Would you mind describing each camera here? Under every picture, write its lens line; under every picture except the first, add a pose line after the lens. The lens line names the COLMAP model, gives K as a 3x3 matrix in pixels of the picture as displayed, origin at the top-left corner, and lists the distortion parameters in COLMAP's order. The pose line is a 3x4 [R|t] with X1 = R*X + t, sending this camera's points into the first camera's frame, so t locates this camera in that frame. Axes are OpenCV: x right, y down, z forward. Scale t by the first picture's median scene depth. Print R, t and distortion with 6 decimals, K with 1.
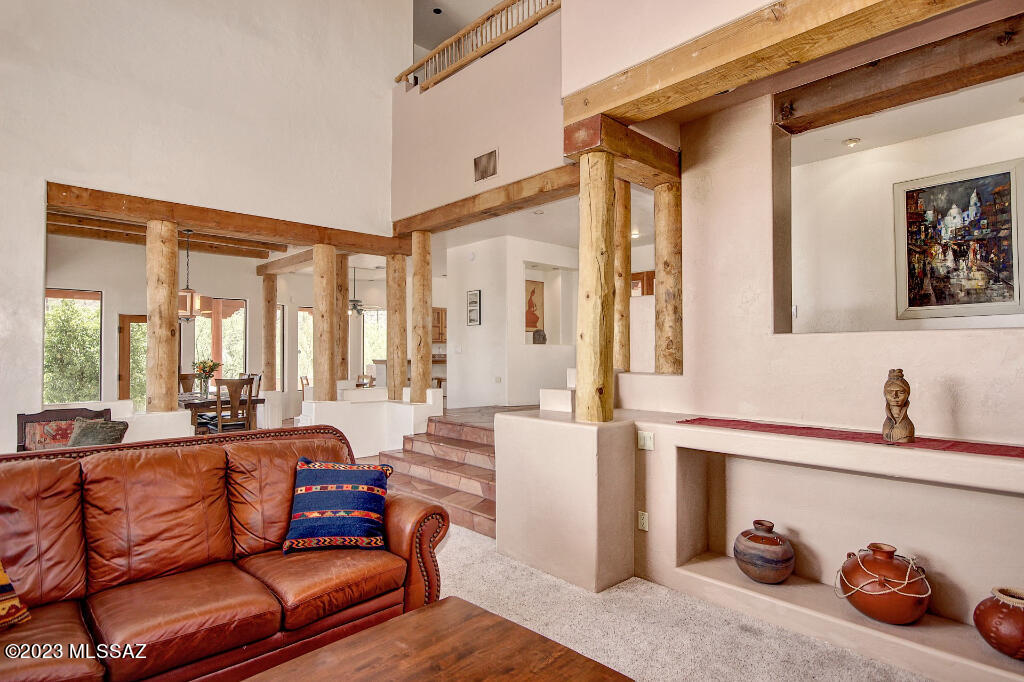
lens RADIAL K [[548.3, 0, 513.4], [0, 548.3, 346.1], [0, 0, 1]] dist [0.003279, 0.006300]
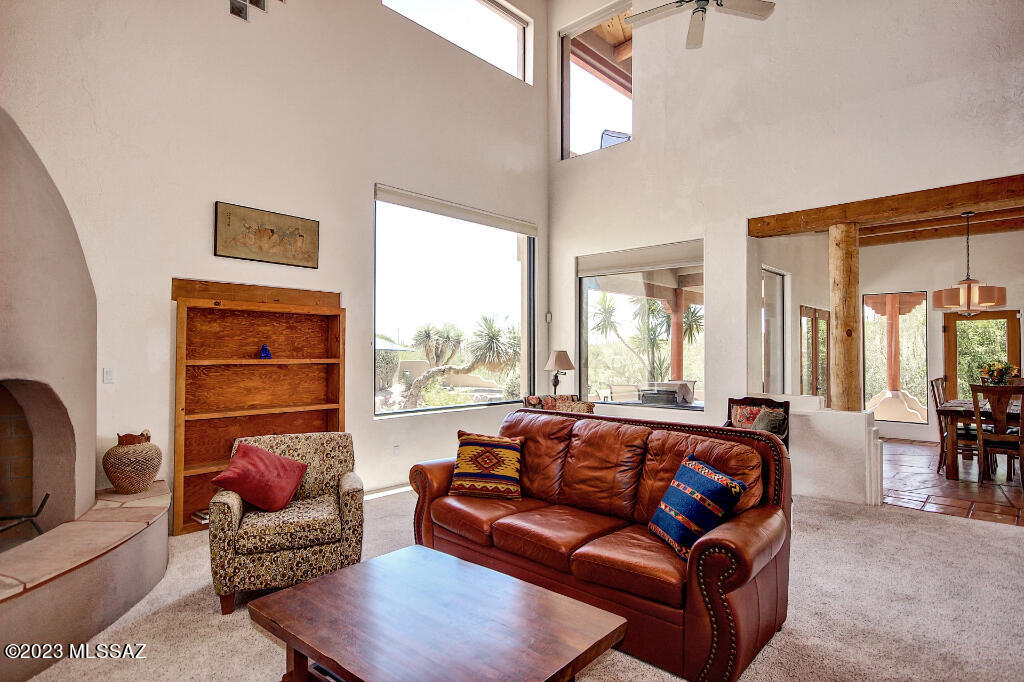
lens RADIAL K [[548.3, 0, 513.4], [0, 548.3, 346.1], [0, 0, 1]] dist [0.003279, 0.006300]
pose [[0.068138, -0.008403, -0.997641, 0.372340], [0.008055, 0.999937, -0.007872, 0.003300], [0.997643, -0.007500, 0.068201, 0.357071]]
